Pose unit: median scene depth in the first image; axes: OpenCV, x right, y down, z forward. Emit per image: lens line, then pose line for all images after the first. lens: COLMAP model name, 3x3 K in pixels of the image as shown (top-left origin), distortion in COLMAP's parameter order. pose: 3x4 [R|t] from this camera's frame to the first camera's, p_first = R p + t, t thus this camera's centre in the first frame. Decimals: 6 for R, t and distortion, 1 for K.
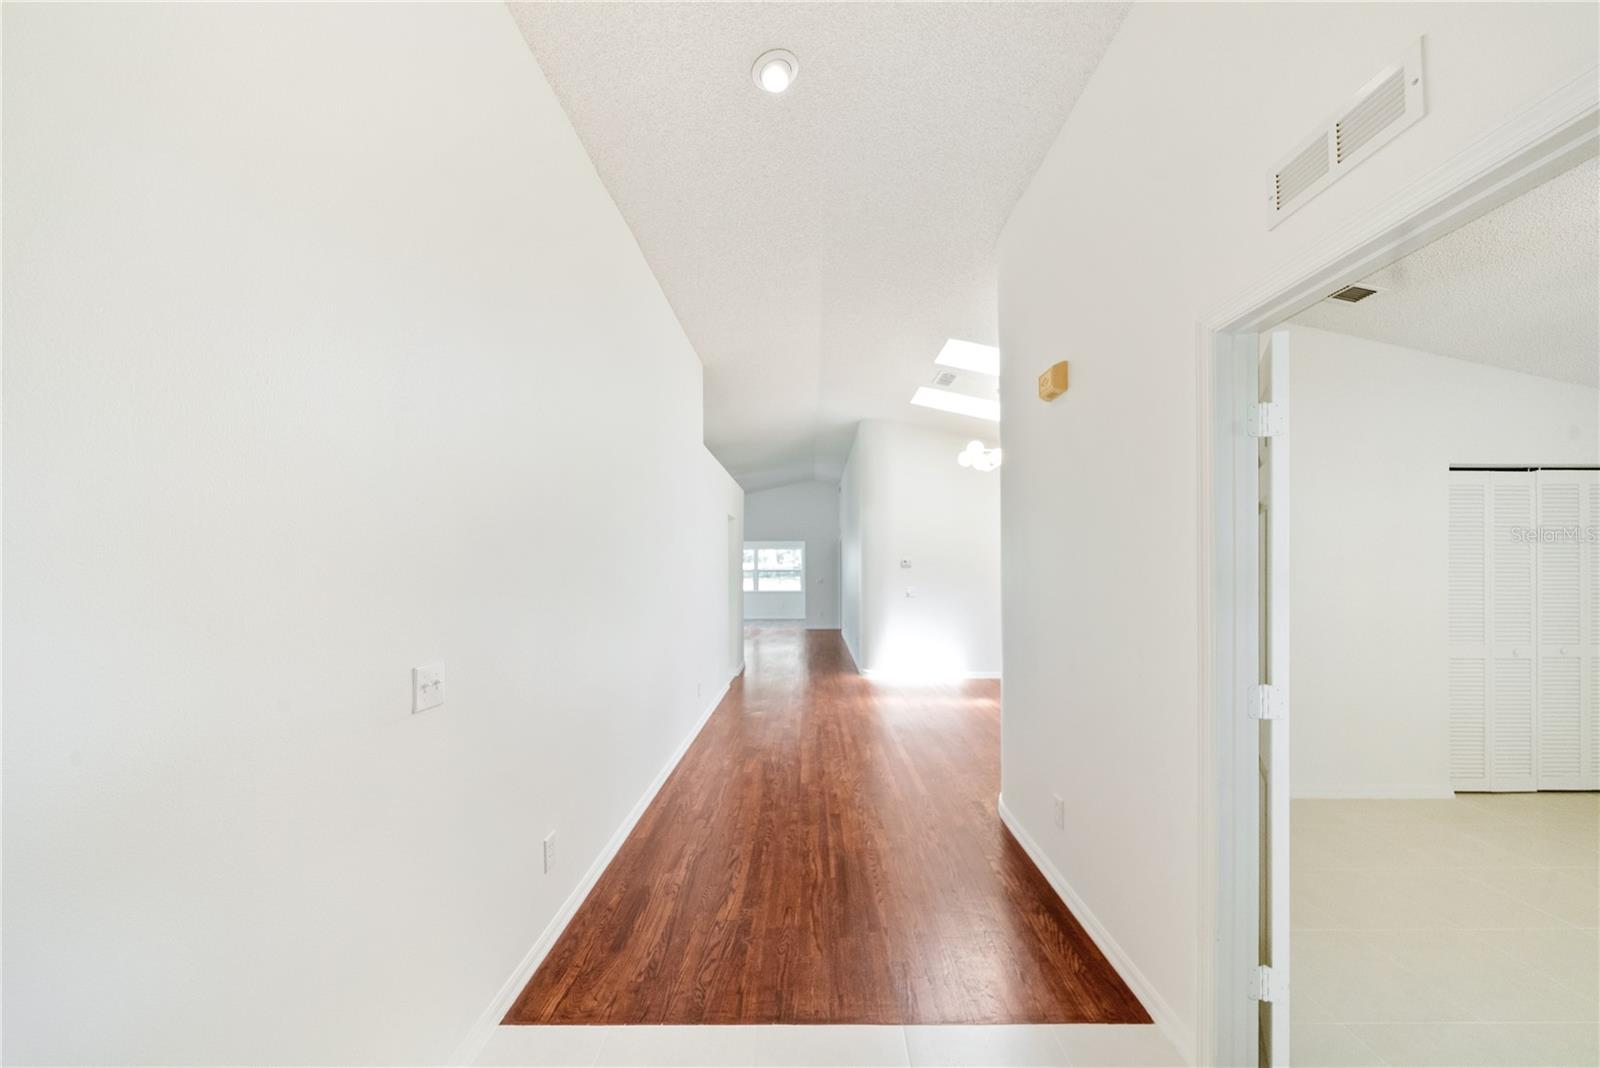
lens RADIAL K [[561.0, 0, 820.4], [0, 561.0, 564.6], [0, 0, 1]] dist [-0.002802, -0.000068]
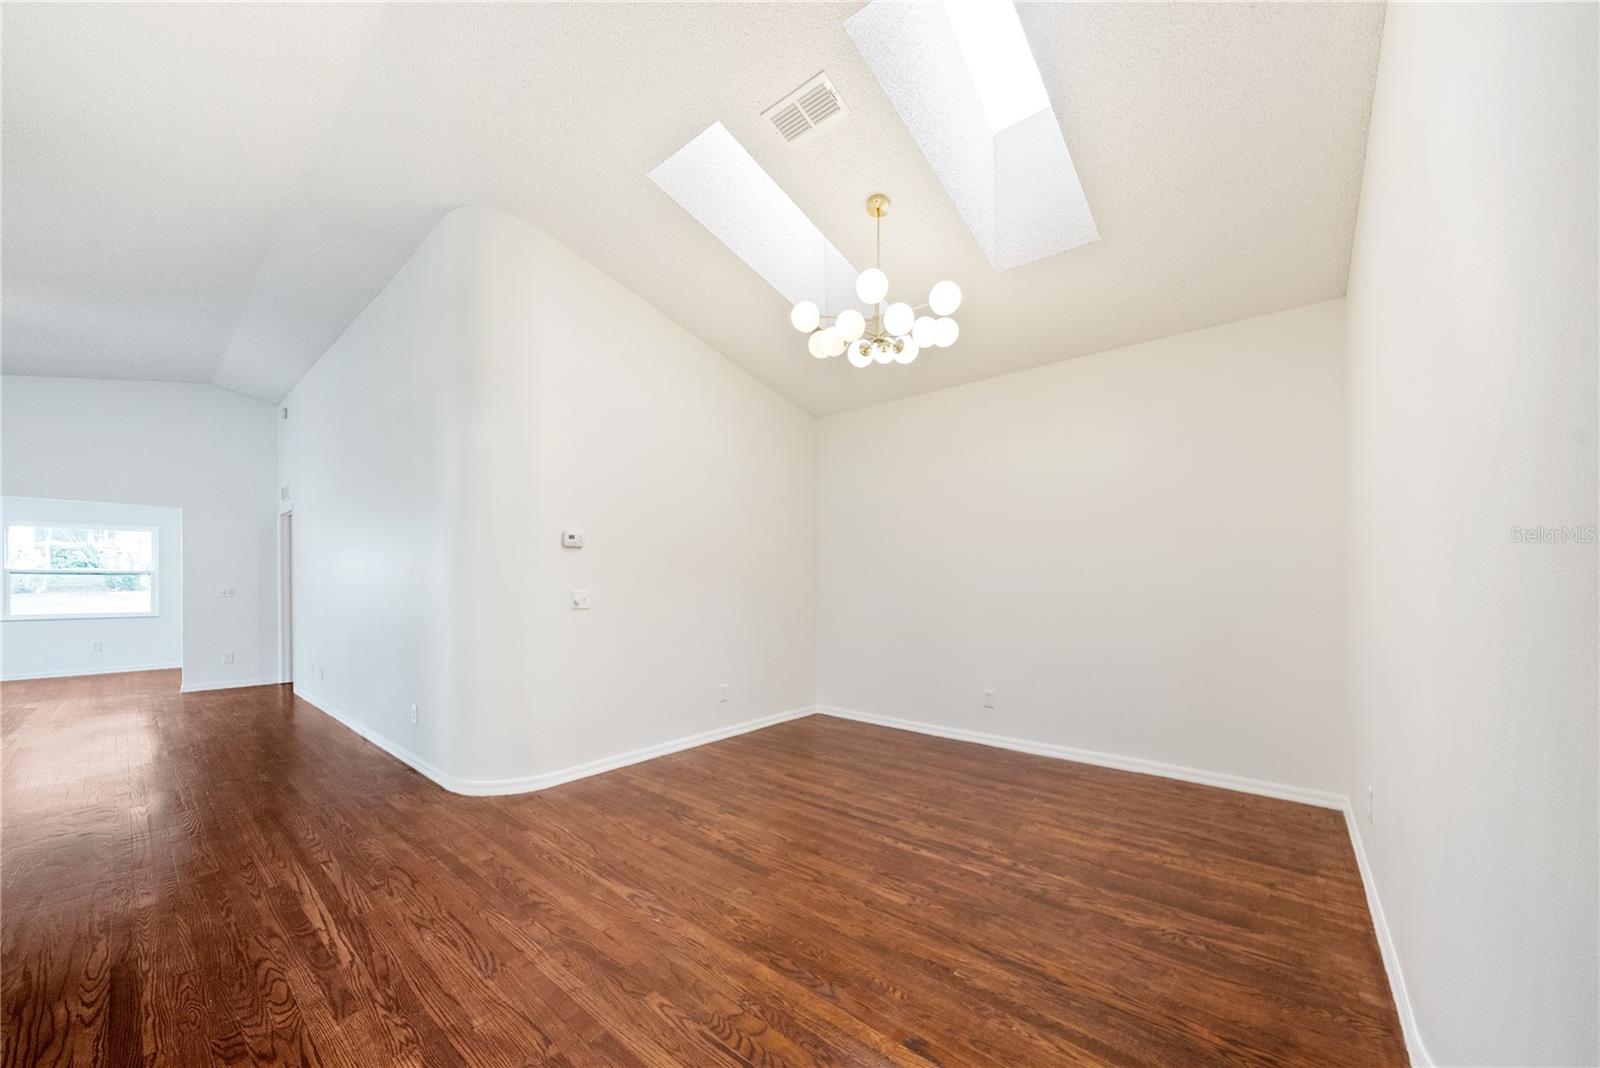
lens RADIAL K [[565.5, 0, 798.0], [0, 565.5, 585.6], [0, 0, 1]] dist [-0.002212, -0.000263]
pose [[0.653549, 0.003469, 0.756876, -0.202156], [-0.010024, 0.999941, 0.004072, 0.073744], [-0.756818, -0.010248, 0.653546, 1.215443]]
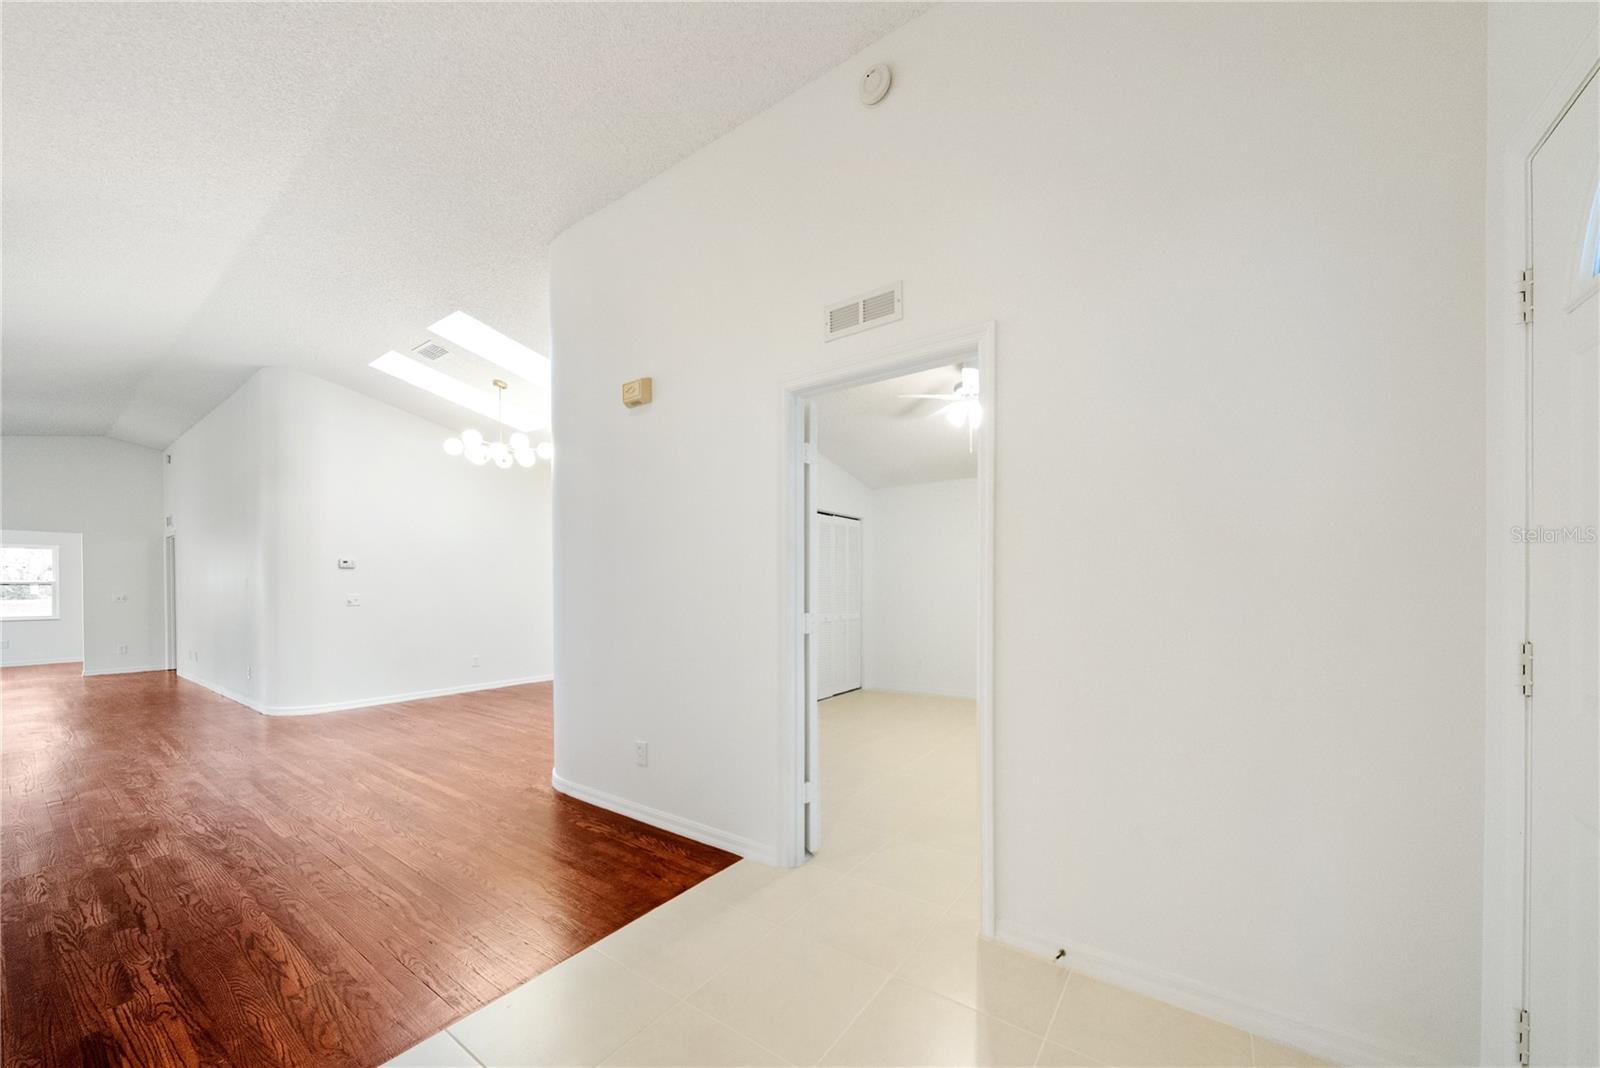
lens RADIAL K [[573.7, 0, 795.5], [0, 573.7, 590.2], [0, 0, 1]] dist [-0.002378, 0.000181]
pose [[0.595272, -0.001806, 0.803522, -0.277183], [-0.003160, 0.999984, 0.004588, 0.065880], [-0.803518, -0.005270, 0.595257, 0.008484]]
